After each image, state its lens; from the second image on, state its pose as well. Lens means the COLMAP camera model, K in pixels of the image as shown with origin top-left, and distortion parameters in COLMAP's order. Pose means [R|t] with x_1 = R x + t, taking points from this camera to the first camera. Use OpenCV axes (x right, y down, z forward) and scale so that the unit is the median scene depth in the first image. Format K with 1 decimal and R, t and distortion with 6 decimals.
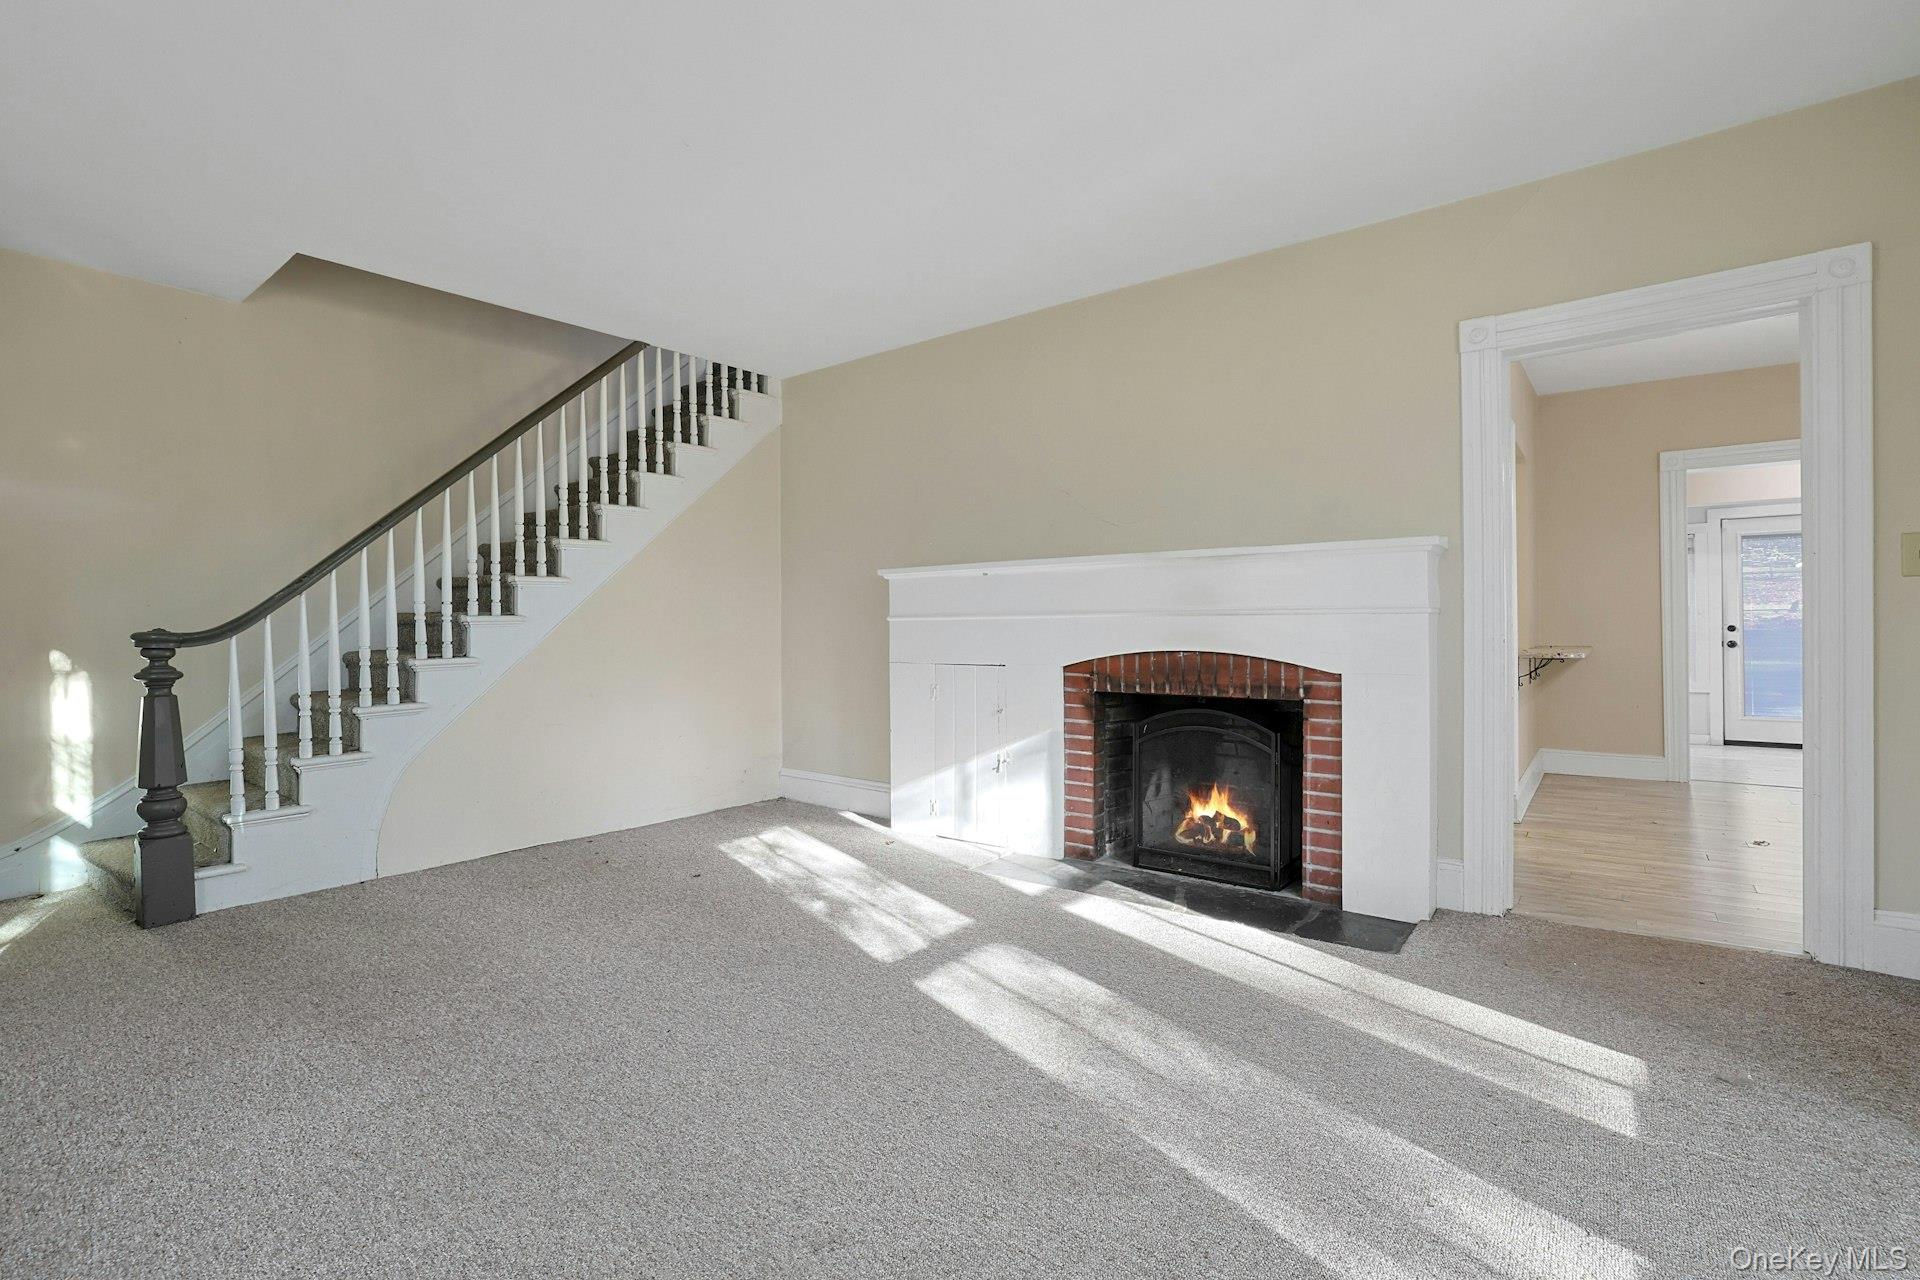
lens RADIAL K [[898.2, 0, 953.2], [0, 898.2, 631.7], [0, 0, 1]] dist [-0.036191, 0.000088]
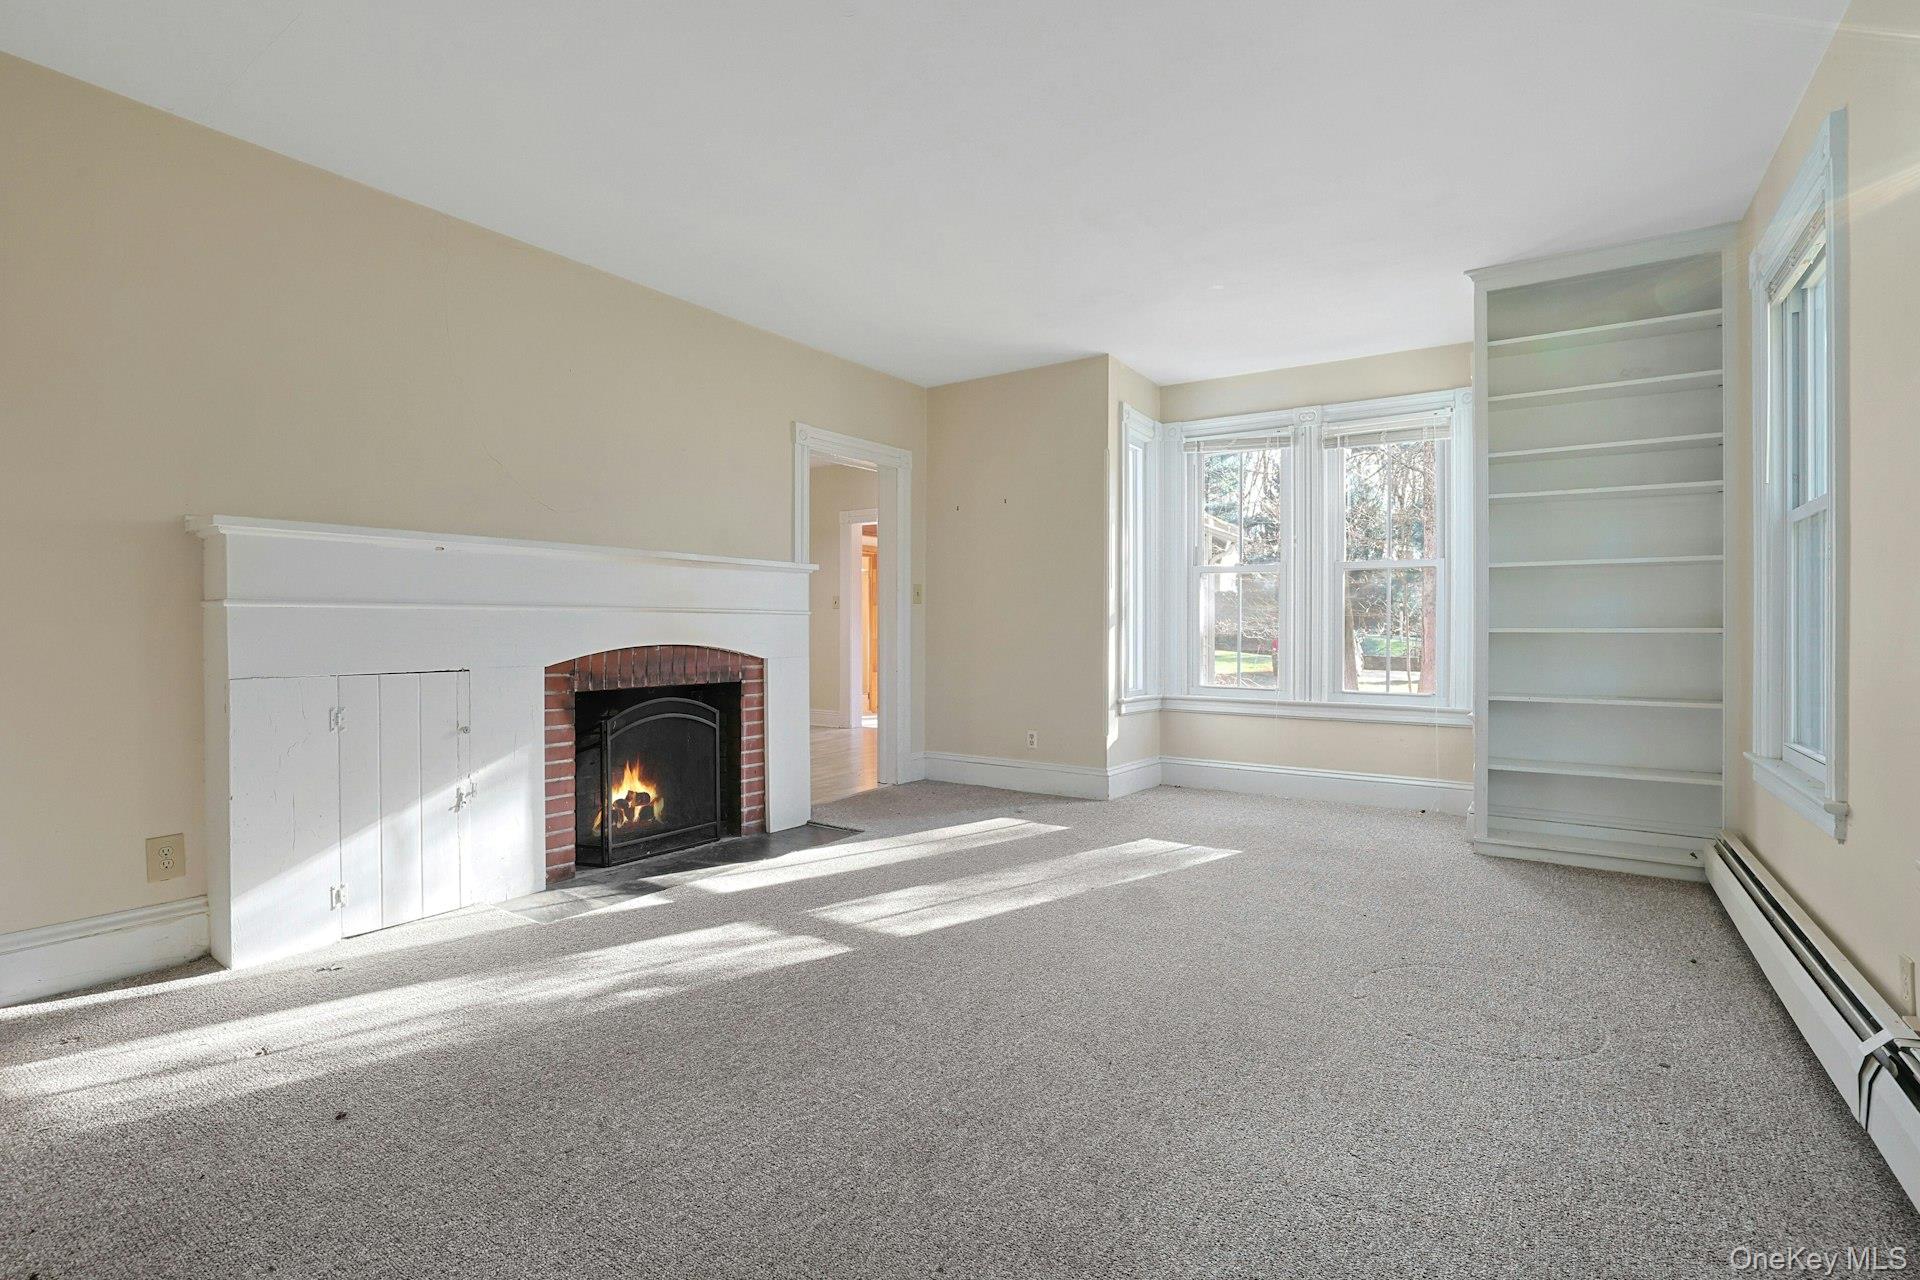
lens RADIAL K [[898.2, 0, 968.5], [0, 898.2, 635.7], [0, 0, 1]] dist [-0.036191, 0.000088]
pose [[-0.091651, -0.005785, 0.995774, -0.862597], [0.001896, 0.999980, 0.005984, 0.004677], [-0.995789, 0.002436, -0.091639, 0.749513]]
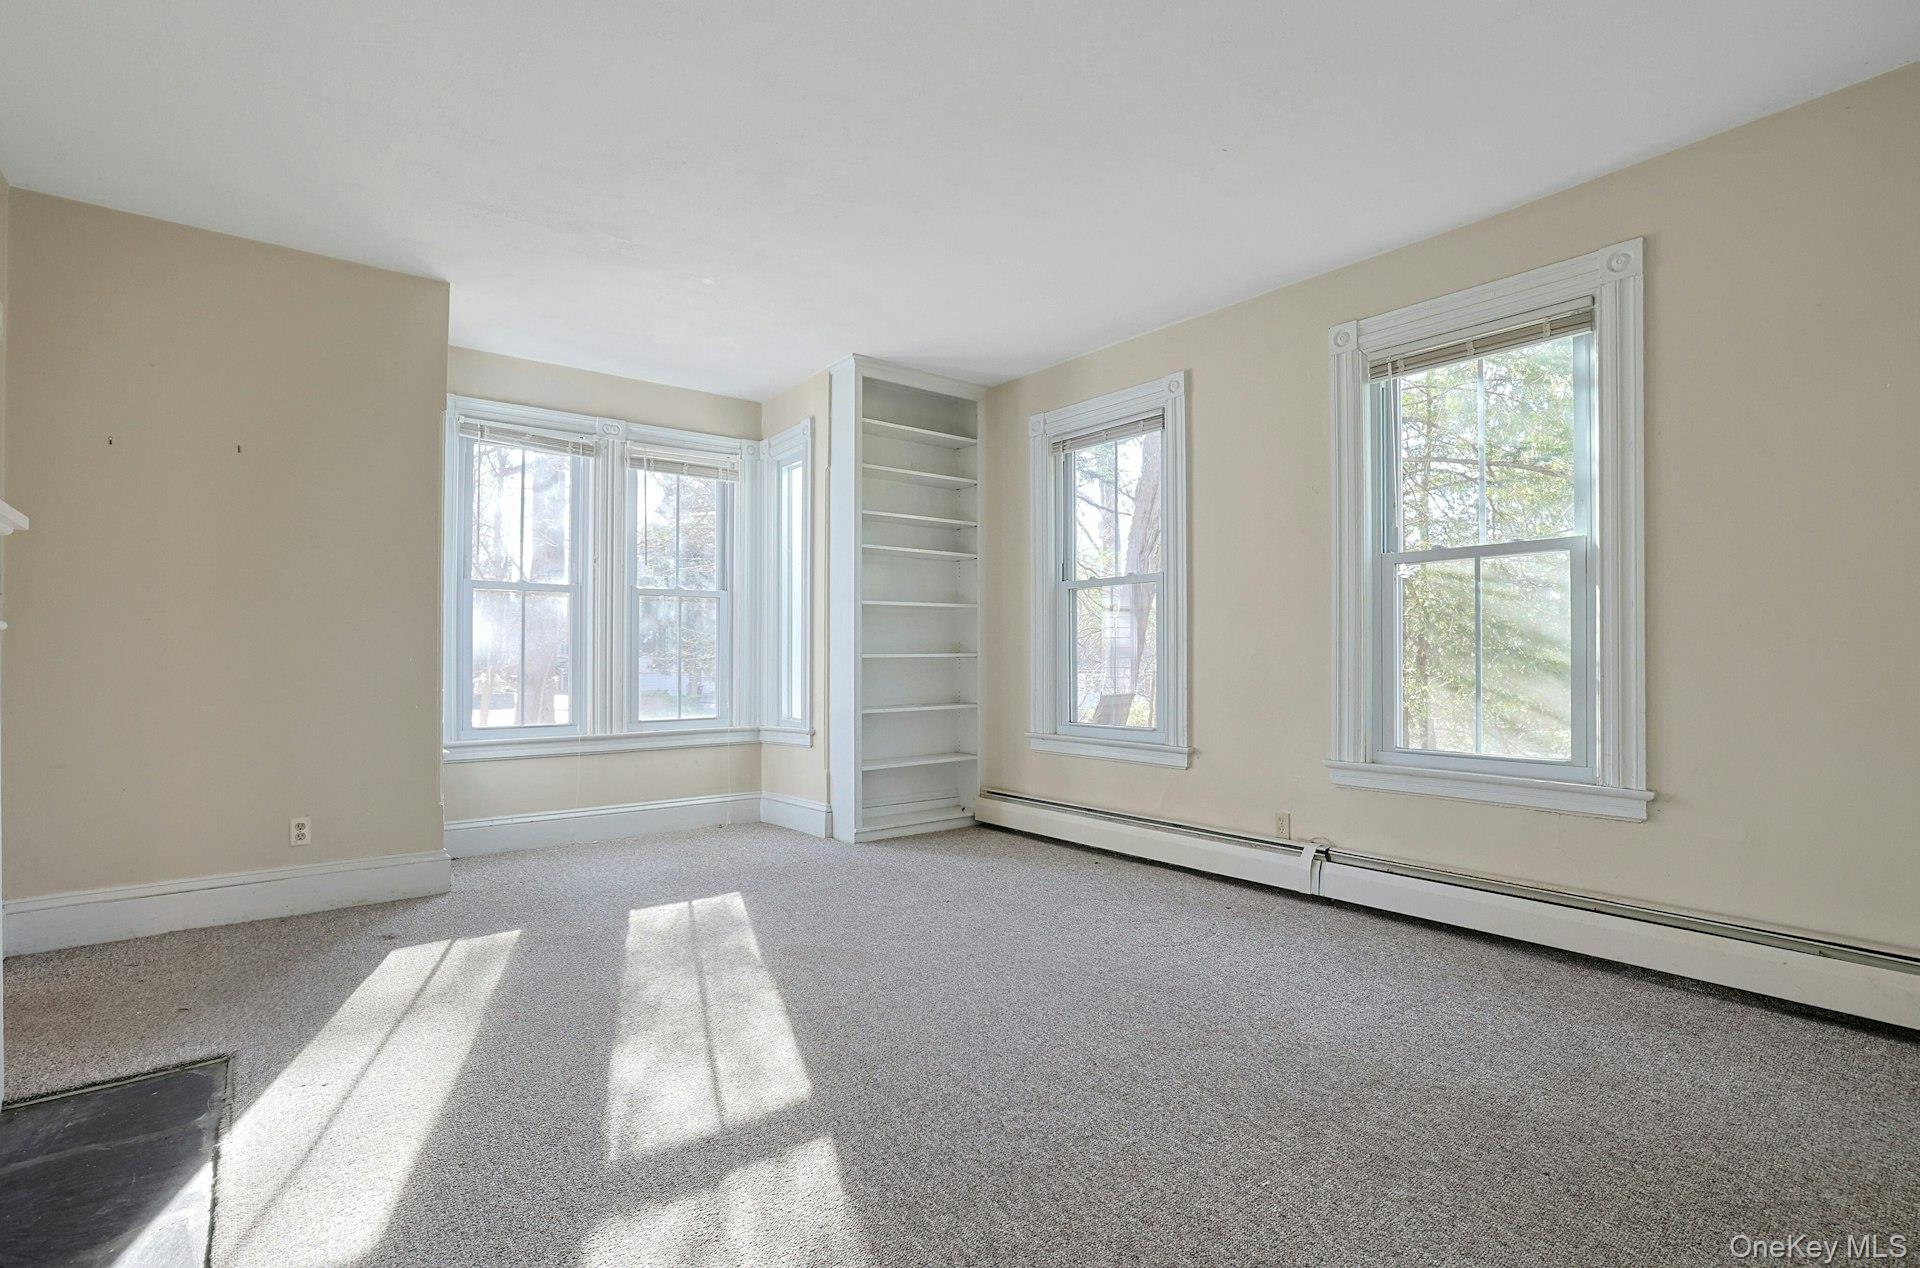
lens RADIAL K [[880.0, 0, 952.6], [0, 880.0, 646.9], [0, 0, 1]] dist [-0.015315, -0.000045]
pose [[-0.974529, 0.011470, 0.223970, -0.250044], [0.009428, 0.999904, -0.010183, 0.007930], [-0.224065, -0.007812, -0.974543, 1.265404]]
